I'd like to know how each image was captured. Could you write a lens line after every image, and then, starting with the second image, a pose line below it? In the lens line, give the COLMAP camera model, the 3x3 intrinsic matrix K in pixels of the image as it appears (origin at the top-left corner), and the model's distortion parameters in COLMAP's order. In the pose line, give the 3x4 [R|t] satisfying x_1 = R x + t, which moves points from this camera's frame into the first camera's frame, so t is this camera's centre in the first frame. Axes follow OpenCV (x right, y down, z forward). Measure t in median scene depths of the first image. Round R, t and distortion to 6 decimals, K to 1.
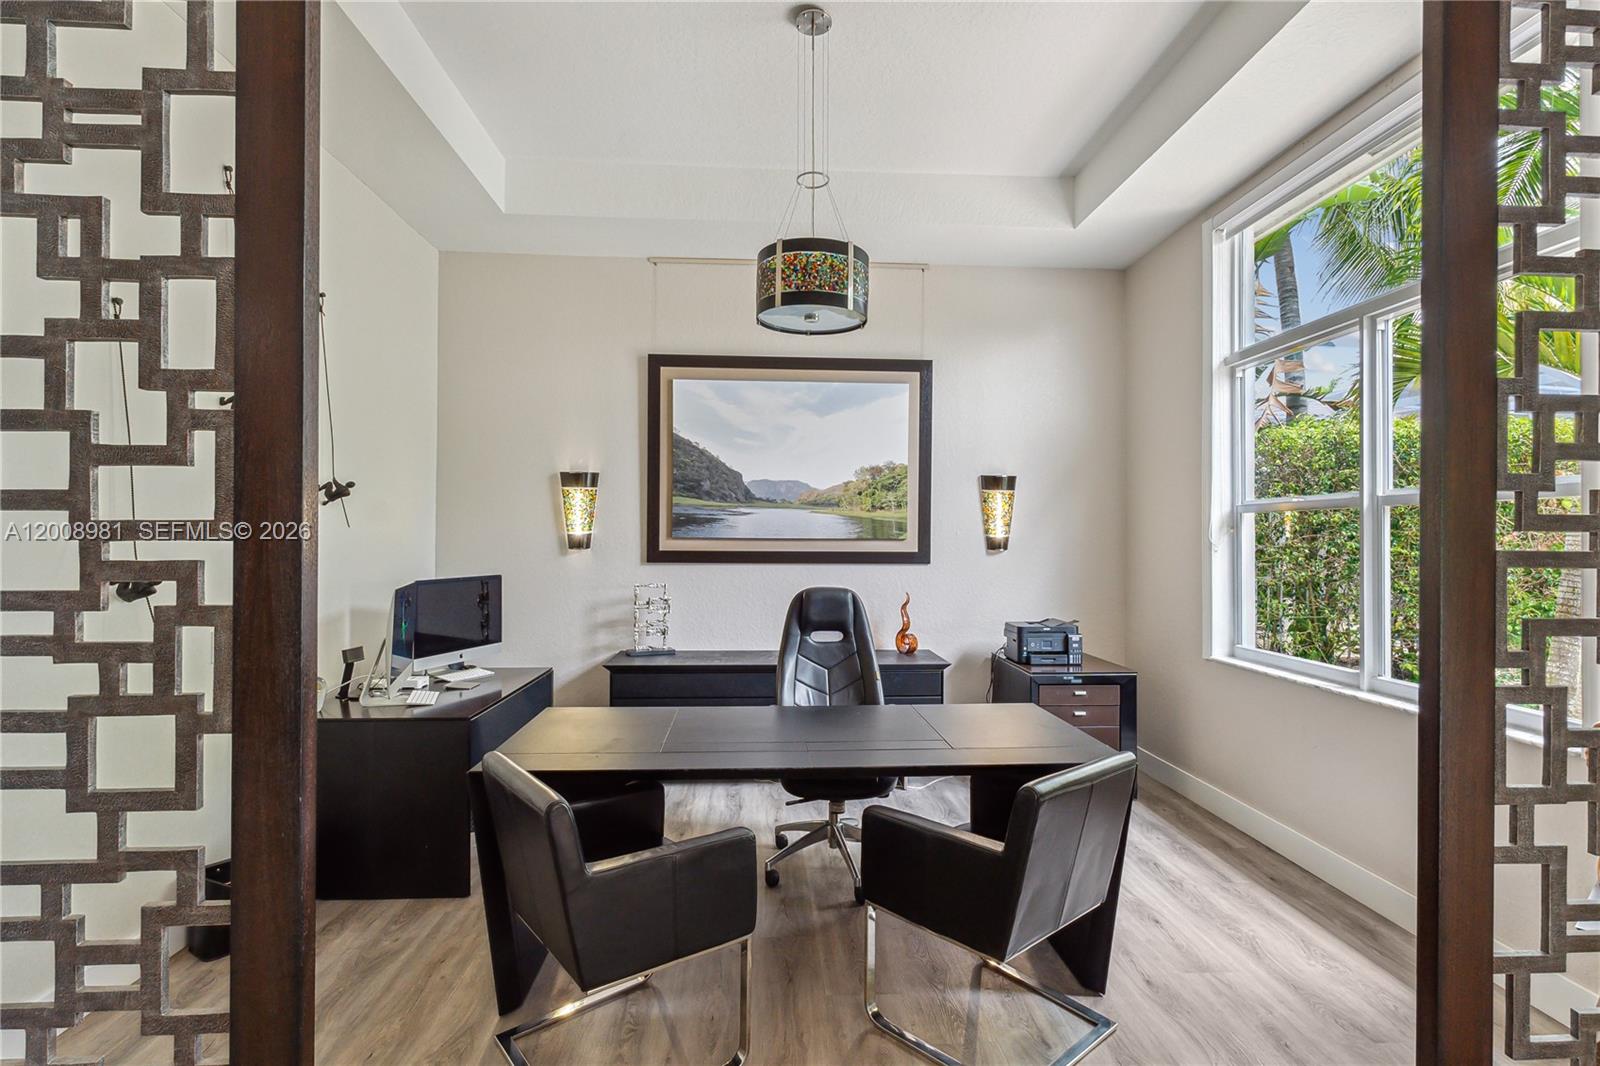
lens RADIAL K [[766.4, 0, 800.0], [0, 766.4, 533.0], [0, 0, 1]] dist [0.000054, 0.000738]
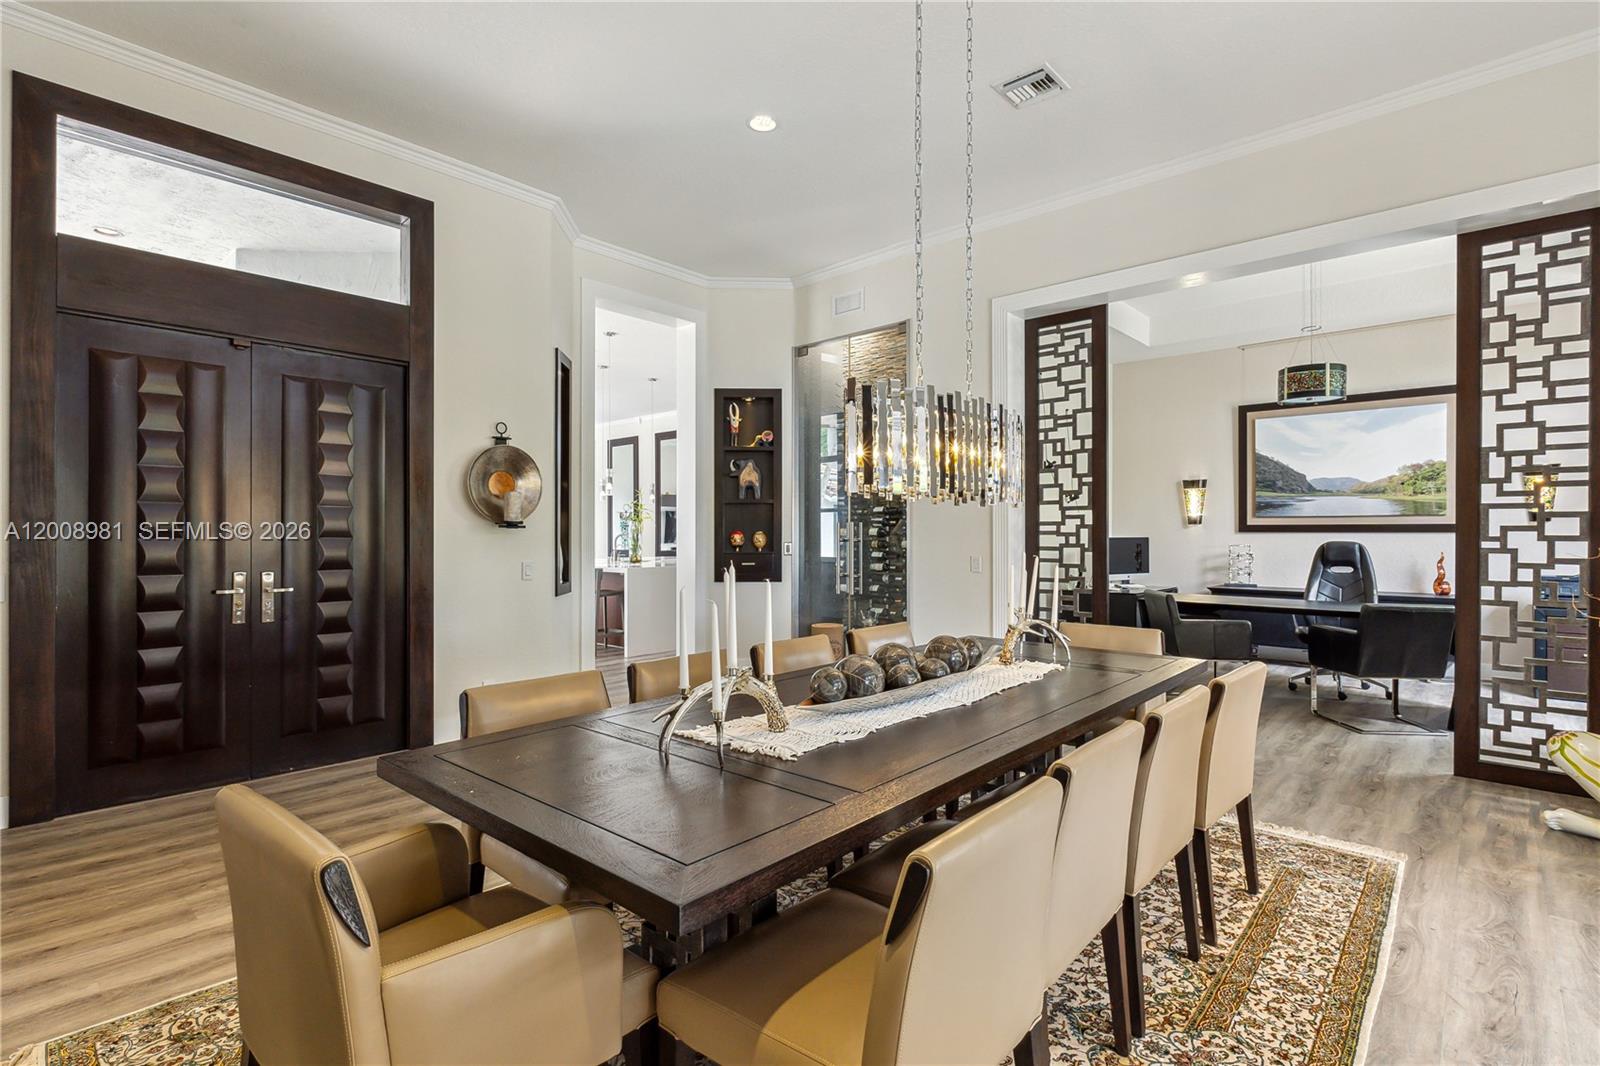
lens RADIAL K [[766.4, 0, 800.0], [0, 766.4, 533.0], [0, 0, 1]] dist [0.000054, 0.000738]
pose [[0.702337, -0.004946, -0.711828, 1.157631], [0.008117, 0.999966, 0.001060, 0.115129], [0.711799, -0.006522, 0.702353, -3.093757]]
